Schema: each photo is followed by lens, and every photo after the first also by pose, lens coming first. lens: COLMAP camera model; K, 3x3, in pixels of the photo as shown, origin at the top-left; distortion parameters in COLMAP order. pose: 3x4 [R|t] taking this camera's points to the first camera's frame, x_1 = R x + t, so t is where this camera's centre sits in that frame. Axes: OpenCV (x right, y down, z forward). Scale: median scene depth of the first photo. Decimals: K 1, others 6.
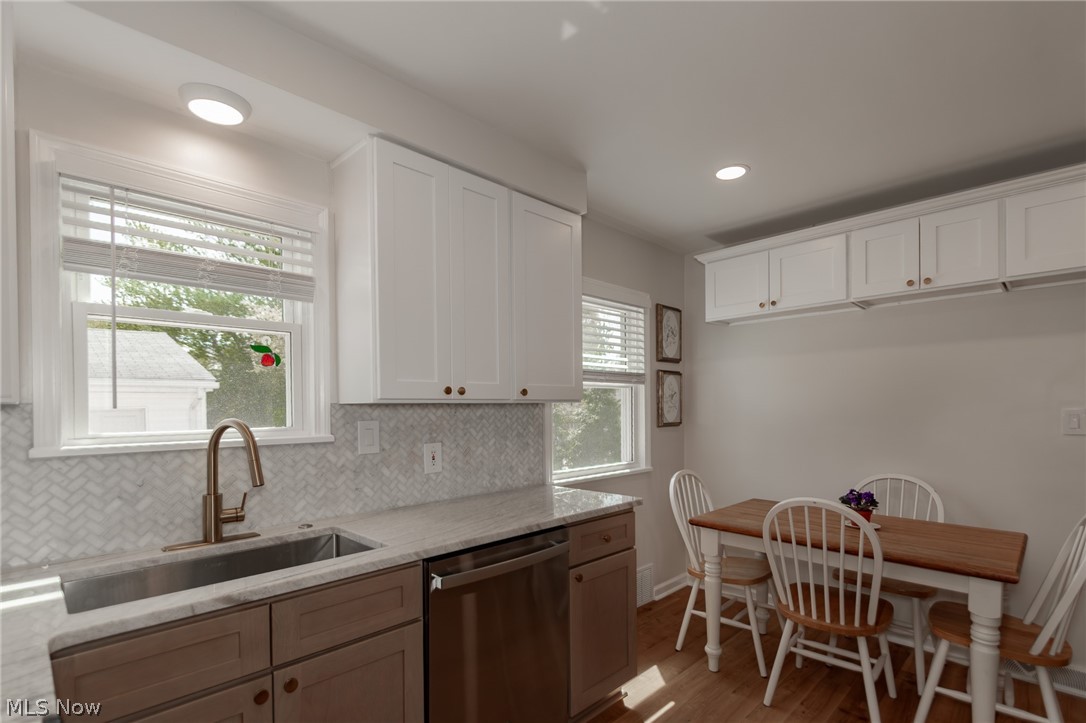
lens RADIAL K [[507.7, 0, 542.9], [0, 507.7, 410.3], [0, 0, 1]] dist [-0.002981, -0.000668]
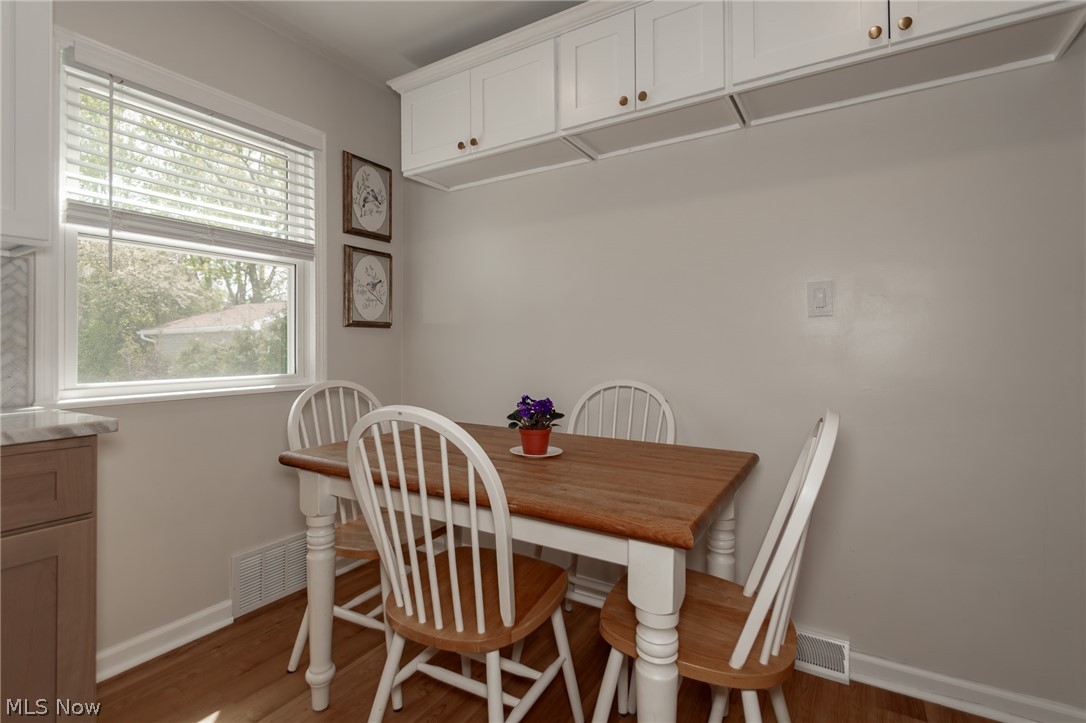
lens RADIAL K [[505.9, 0, 541.5], [0, 505.9, 340.6], [0, 0, 1]] dist [0.002308, 0.000135]
pose [[0.970953, 0.010391, 0.239047, 0.415670], [-0.004090, 0.999631, -0.026841, 0.090657], [-0.239237, 0.025083, 0.970637, 0.330258]]
